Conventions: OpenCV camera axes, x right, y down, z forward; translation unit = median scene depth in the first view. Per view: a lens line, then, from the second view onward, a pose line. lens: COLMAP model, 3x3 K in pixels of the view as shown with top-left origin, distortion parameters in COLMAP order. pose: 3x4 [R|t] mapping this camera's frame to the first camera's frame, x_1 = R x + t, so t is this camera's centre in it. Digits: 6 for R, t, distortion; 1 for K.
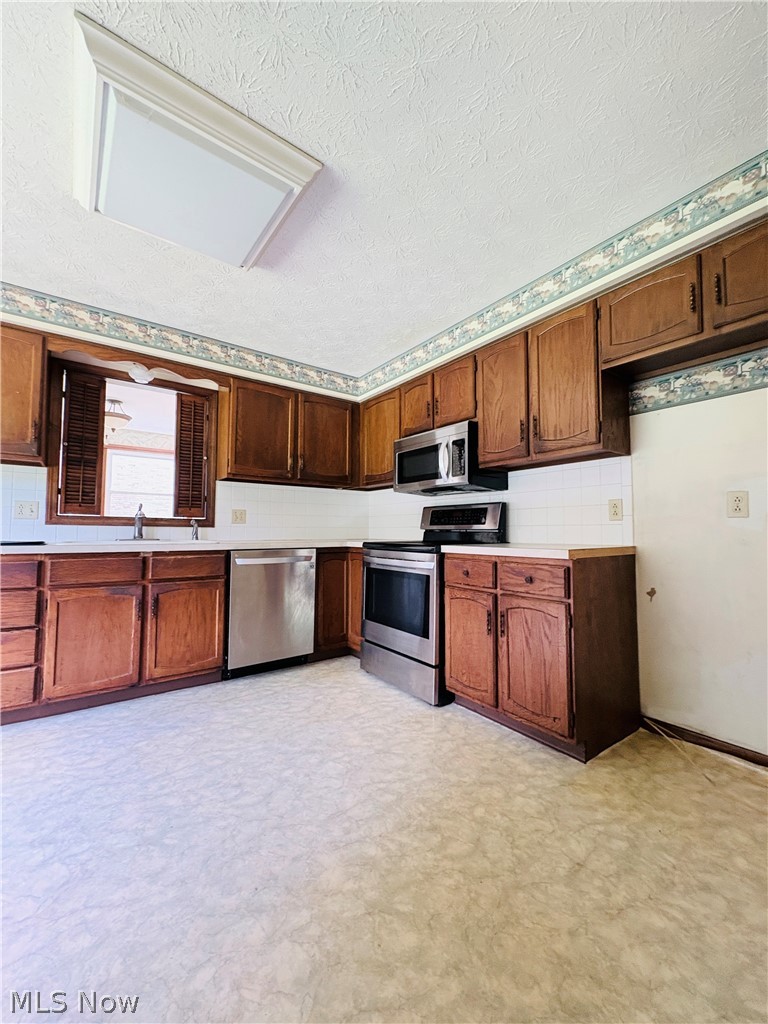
lens RADIAL K [[407.6, 0, 385.6], [0, 407.6, 511.6], [0, 0, 1]] dist [-0.000766, 0.000255]
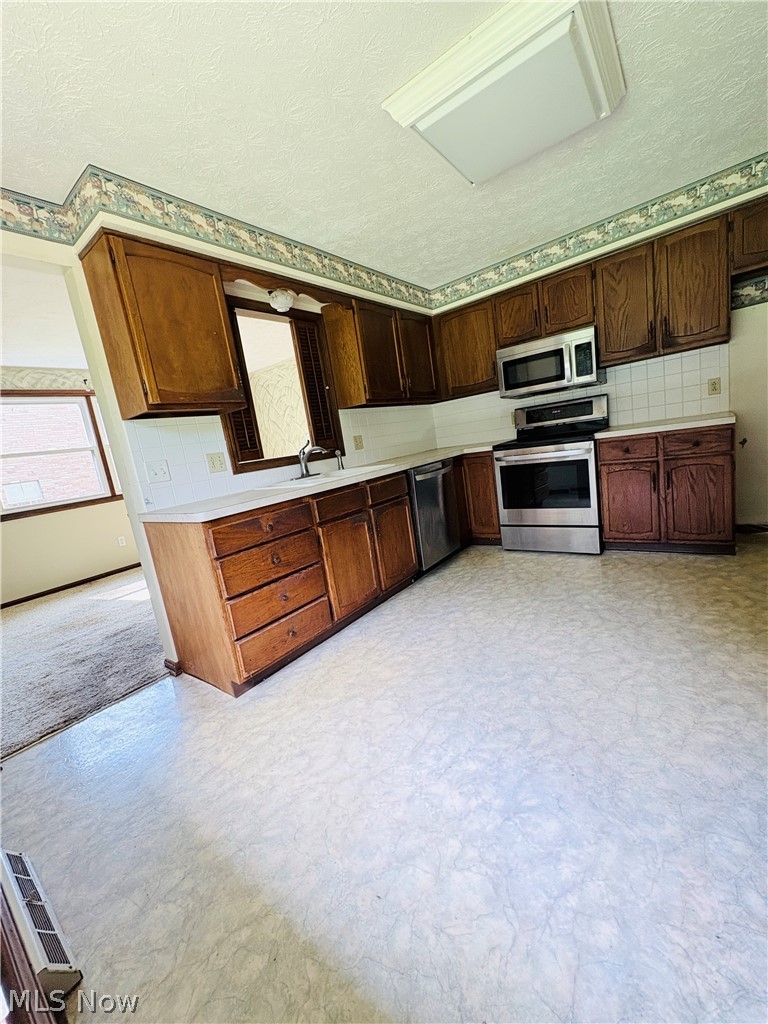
lens RADIAL K [[407.6, 0, 385.6], [0, 407.6, 511.6], [0, 0, 1]] dist [-0.000766, 0.000255]
pose [[0.949220, -0.195598, 0.246419, -0.763684], [0.141714, 0.965111, 0.220177, -0.048114], [-0.280888, -0.174076, 0.943822, -0.039114]]
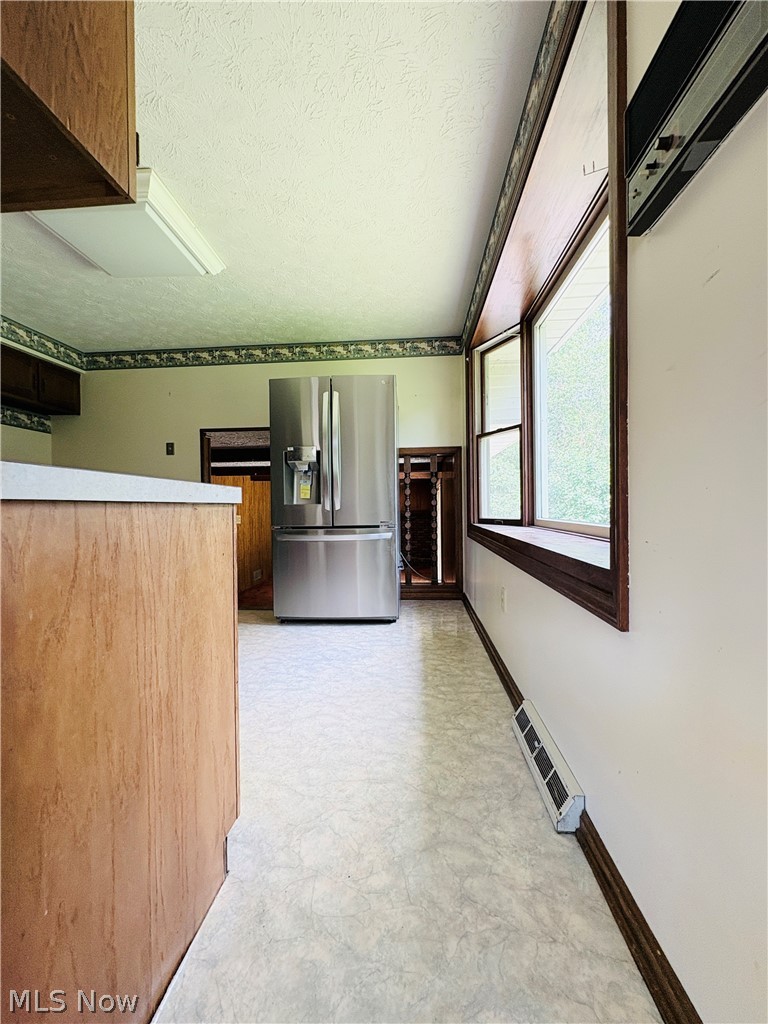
lens RADIAL K [[407.6, 0, 385.6], [0, 407.6, 511.6], [0, 0, 1]] dist [-0.000766, 0.000255]
pose [[-0.757701, -0.003323, 0.652594, -1.262890], [-0.024492, 0.999427, -0.023347, 0.089787], [-0.652143, -0.033674, -0.757348, 0.898595]]
